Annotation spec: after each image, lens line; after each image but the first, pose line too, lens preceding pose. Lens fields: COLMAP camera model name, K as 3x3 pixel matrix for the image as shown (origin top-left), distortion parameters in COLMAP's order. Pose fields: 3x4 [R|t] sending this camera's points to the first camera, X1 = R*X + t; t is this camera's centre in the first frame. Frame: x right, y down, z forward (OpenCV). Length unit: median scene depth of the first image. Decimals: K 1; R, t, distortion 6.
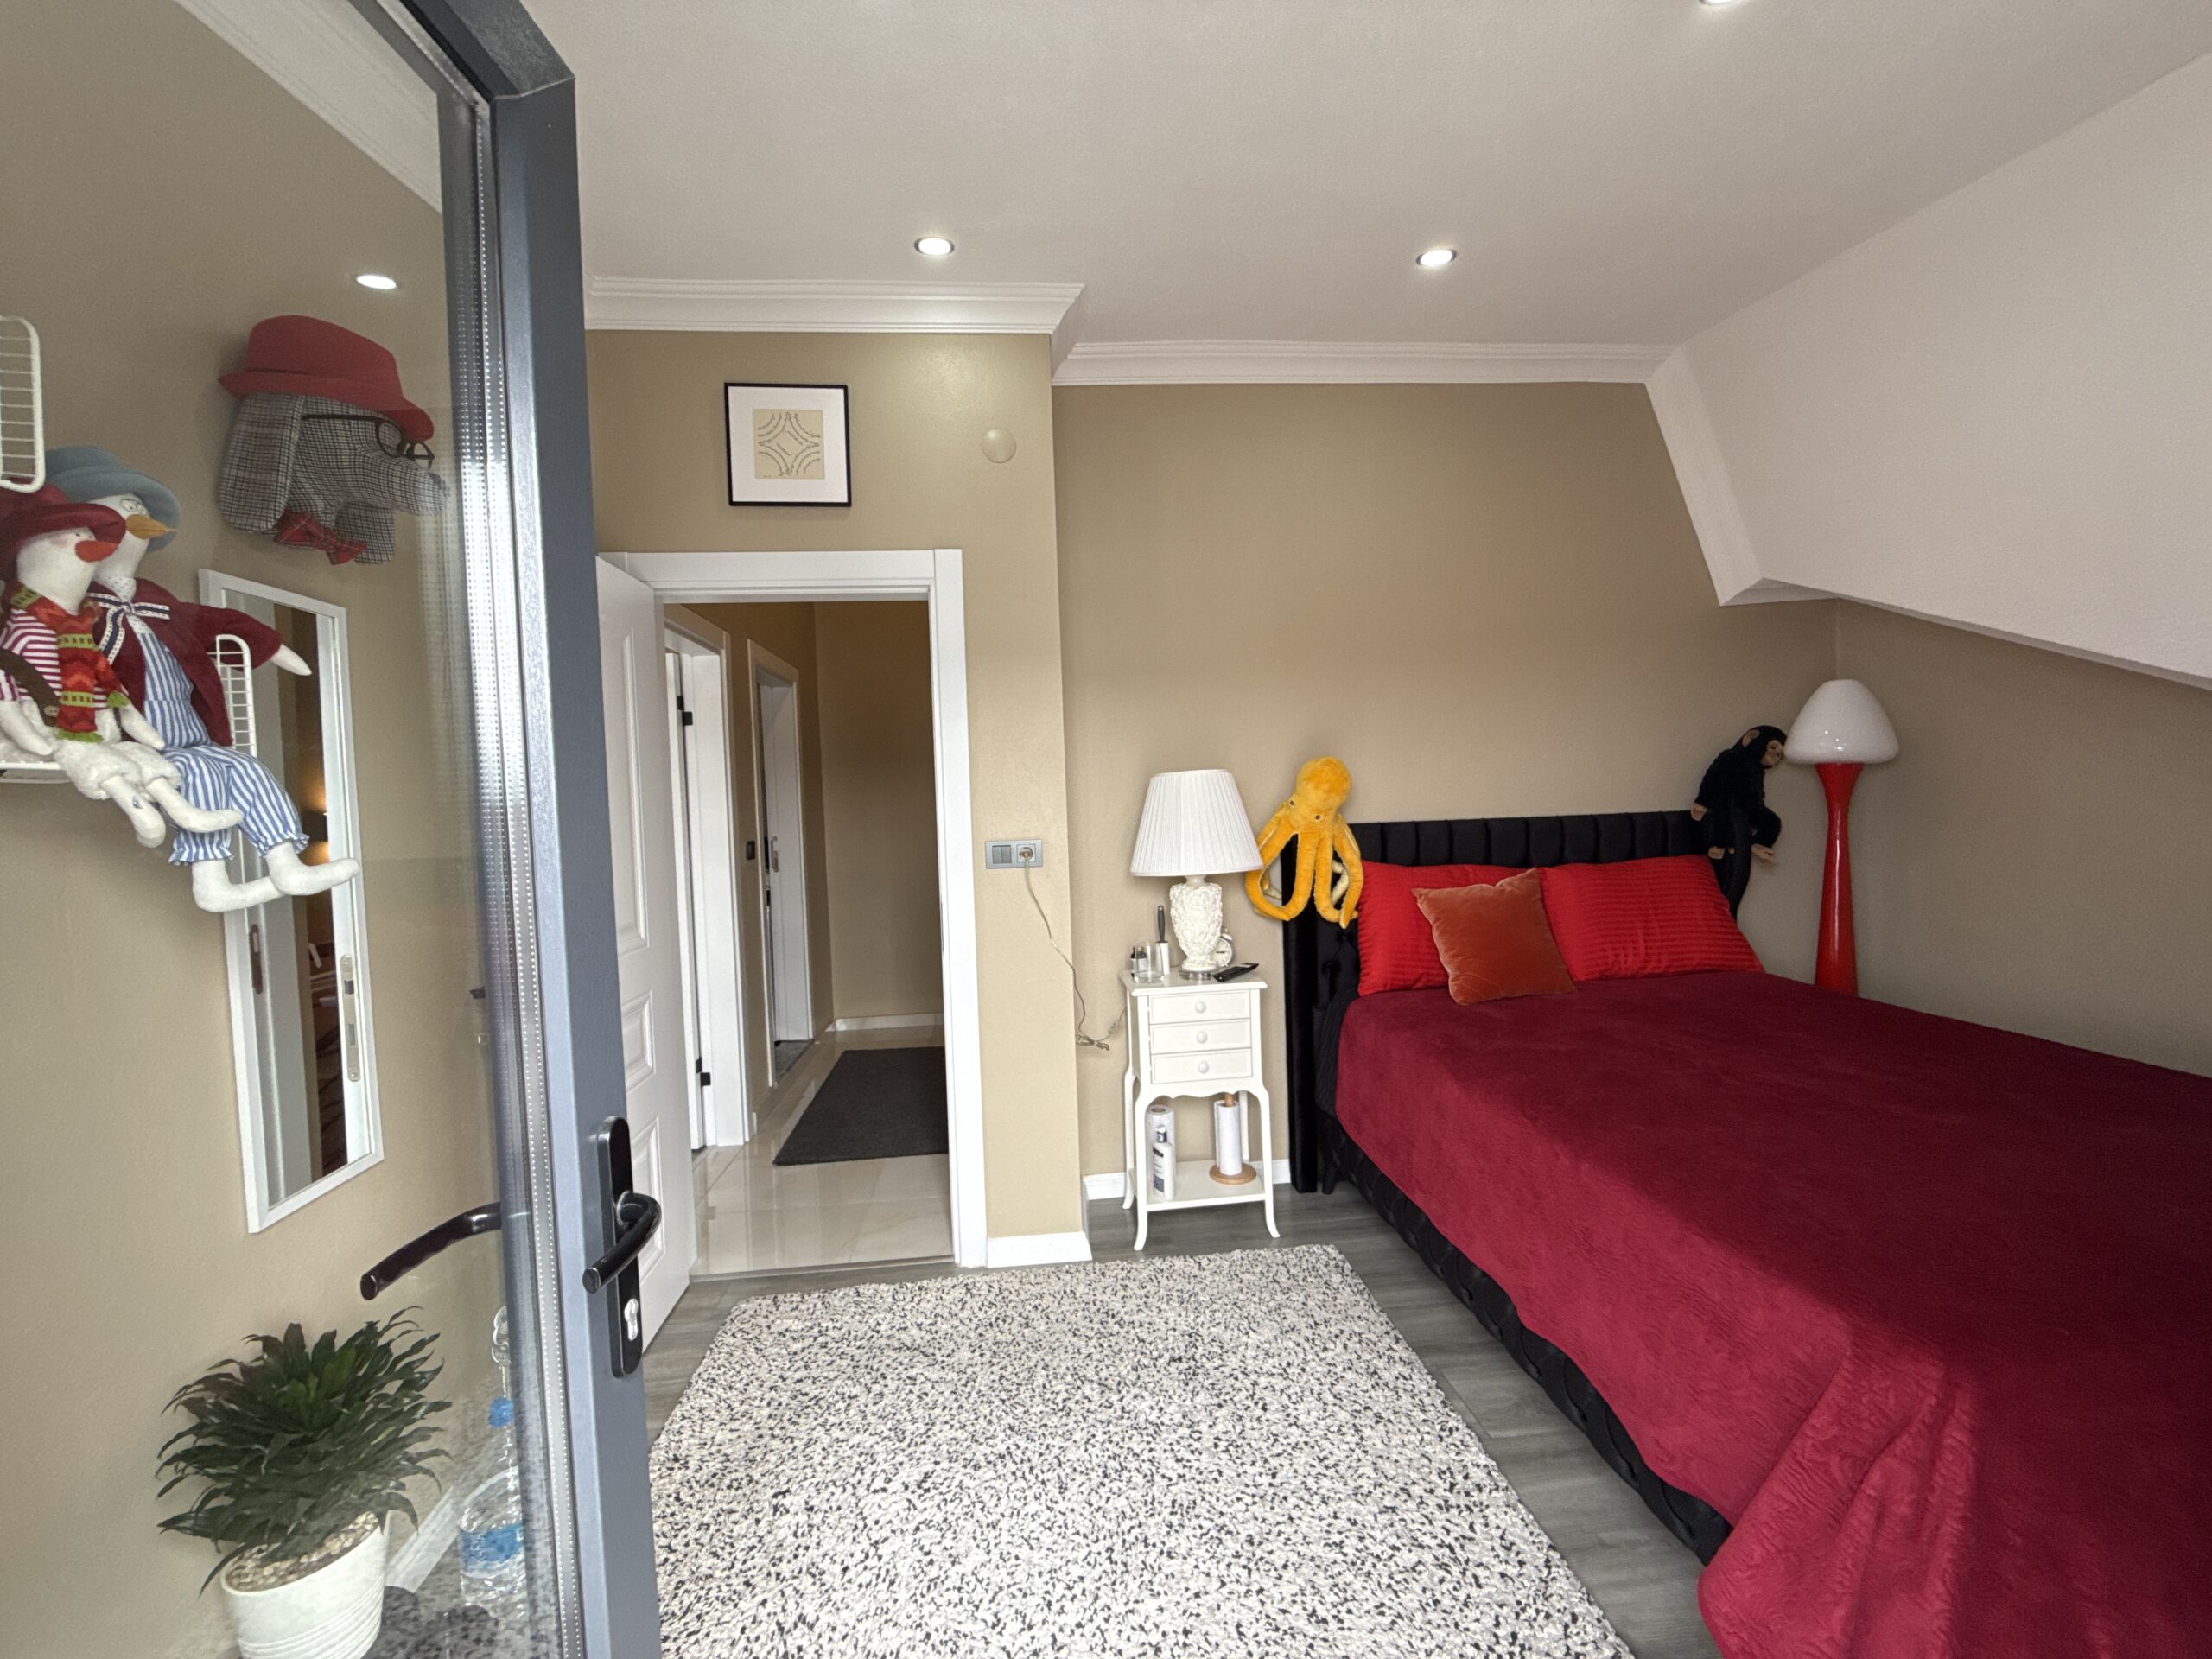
lens RADIAL K [[884.8, 0, 1094.2], [0, 884.8, 827.6], [0, 0, 1]] dist [-0.000213, 0.000021]
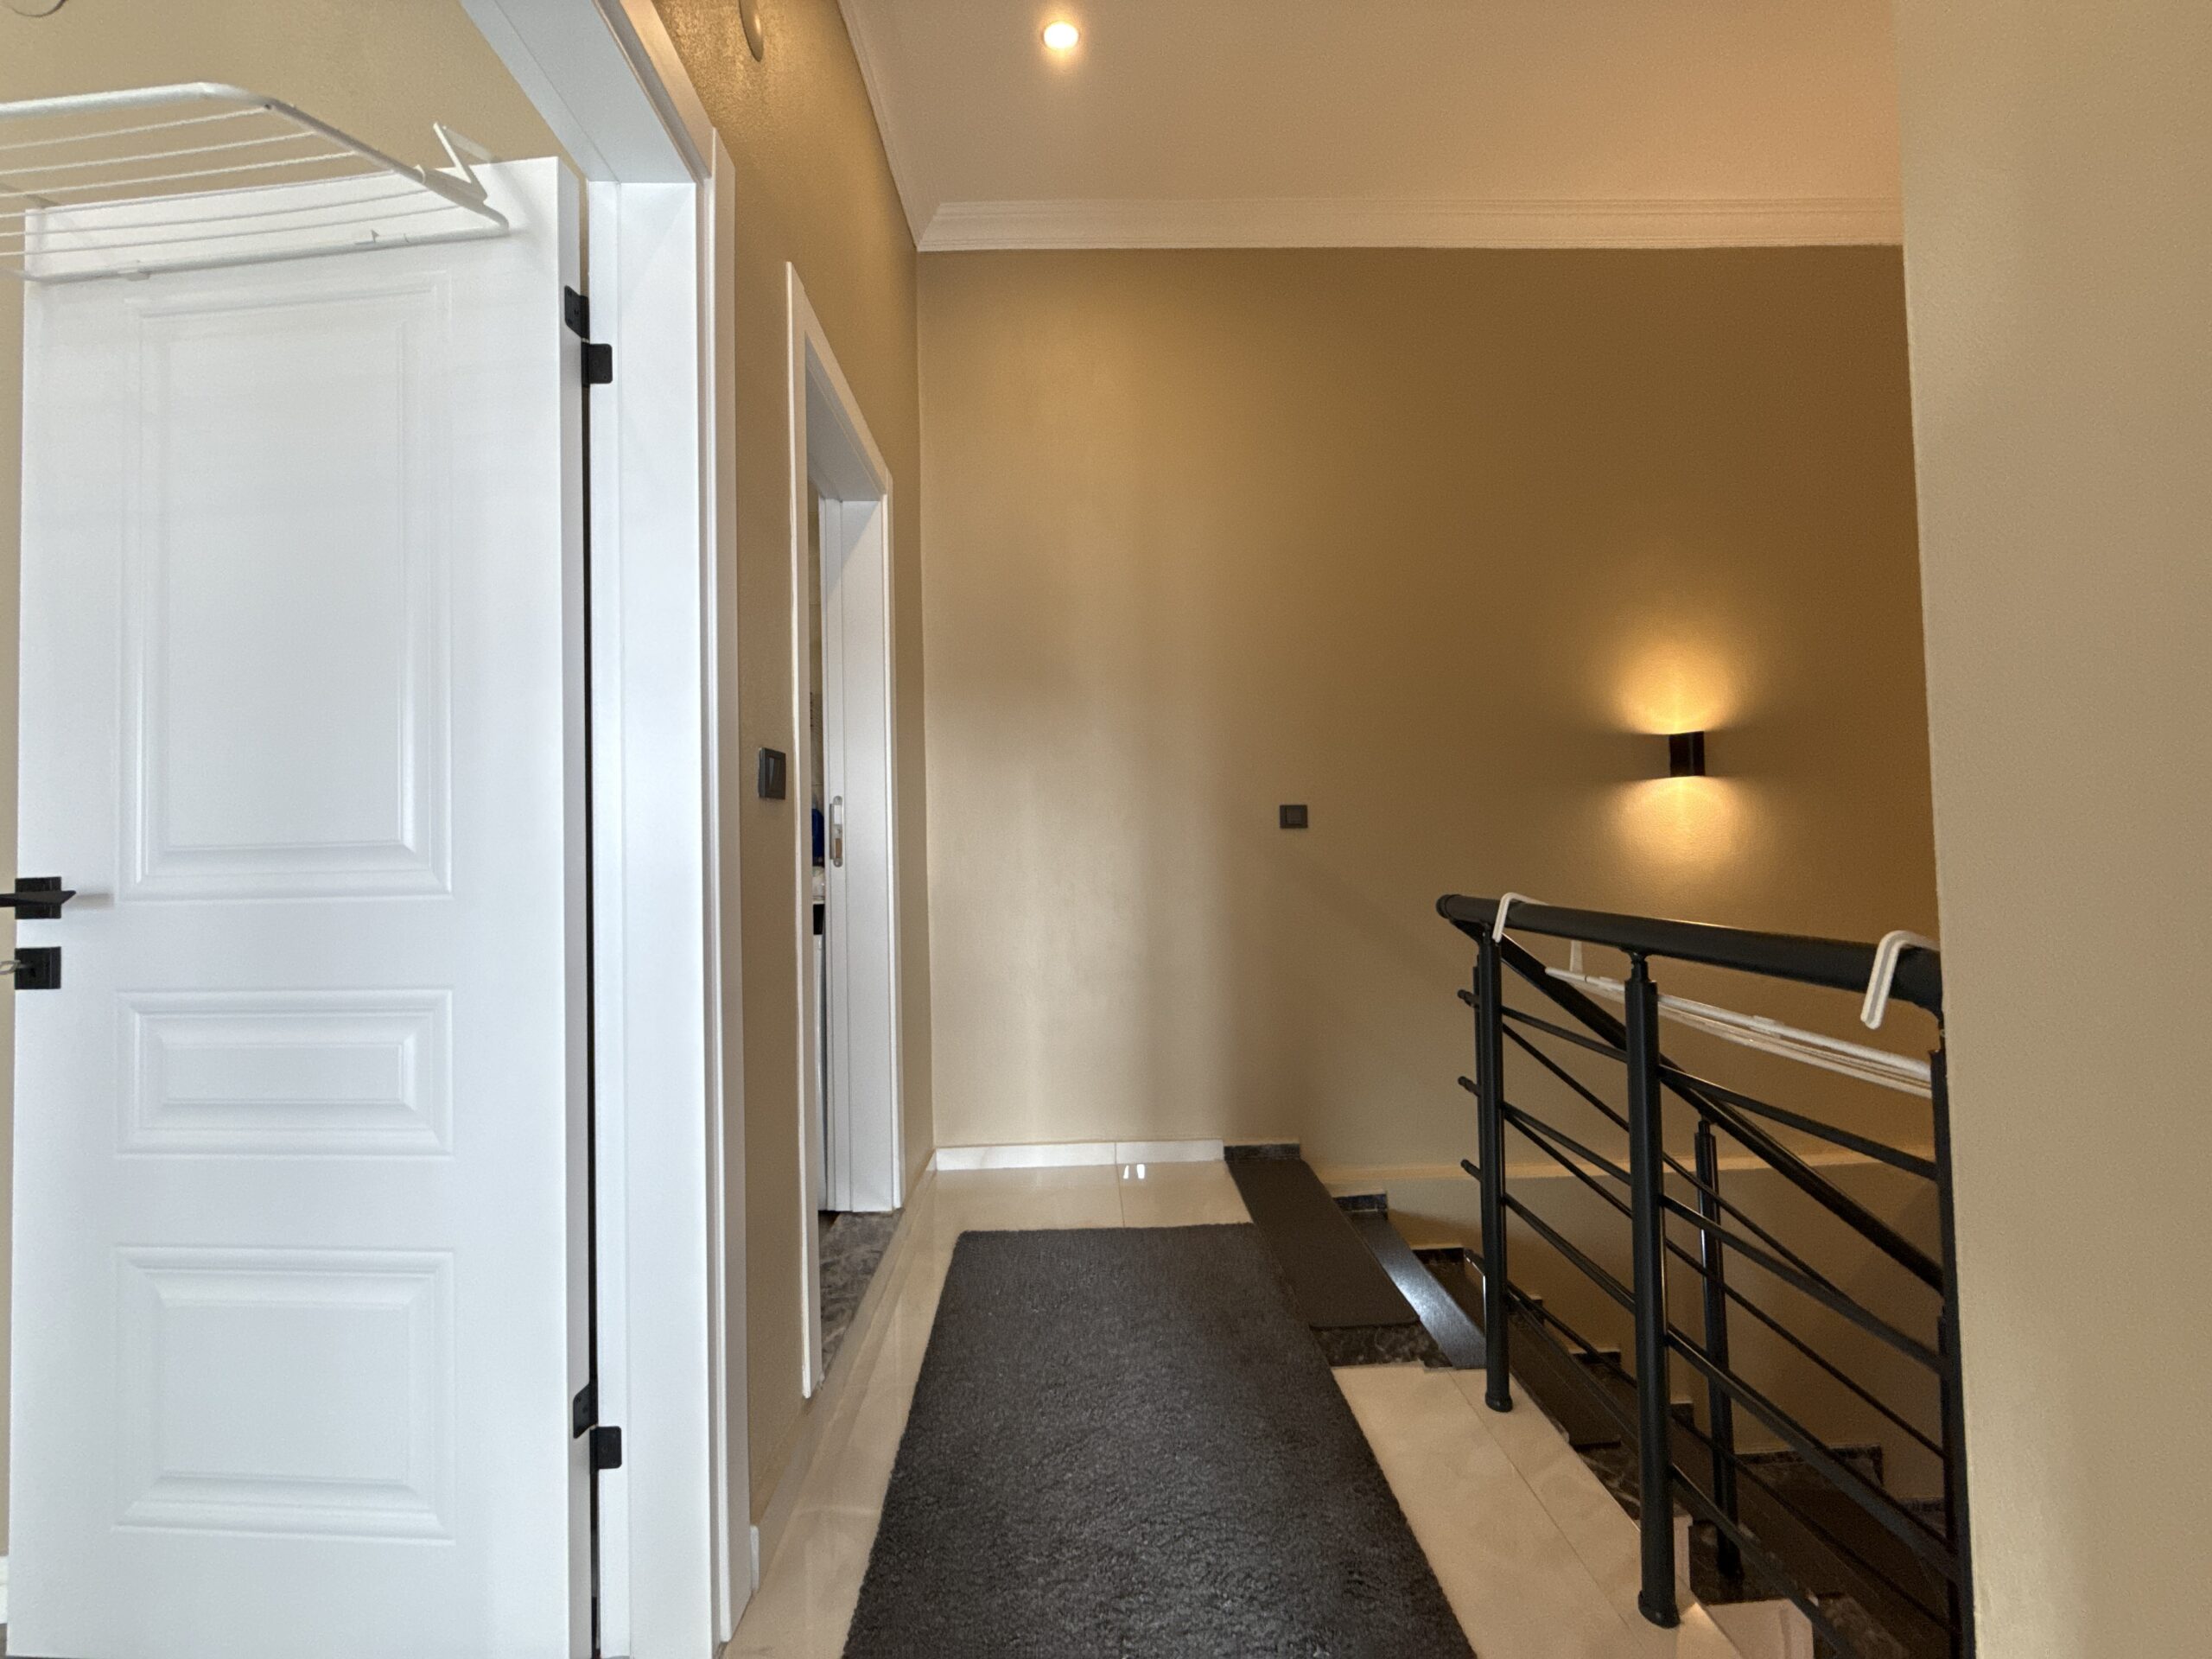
lens RADIAL K [[884.8, 0, 1111.1], [0, 884.8, 841.3], [0, 0, 1]] dist [-0.000213, 0.000021]
pose [[0.998824, 0.017293, -0.045284, -0.243113], [-0.019162, 0.998969, -0.041167, 0.070692], [0.044525, 0.041986, 0.998126, 0.675685]]
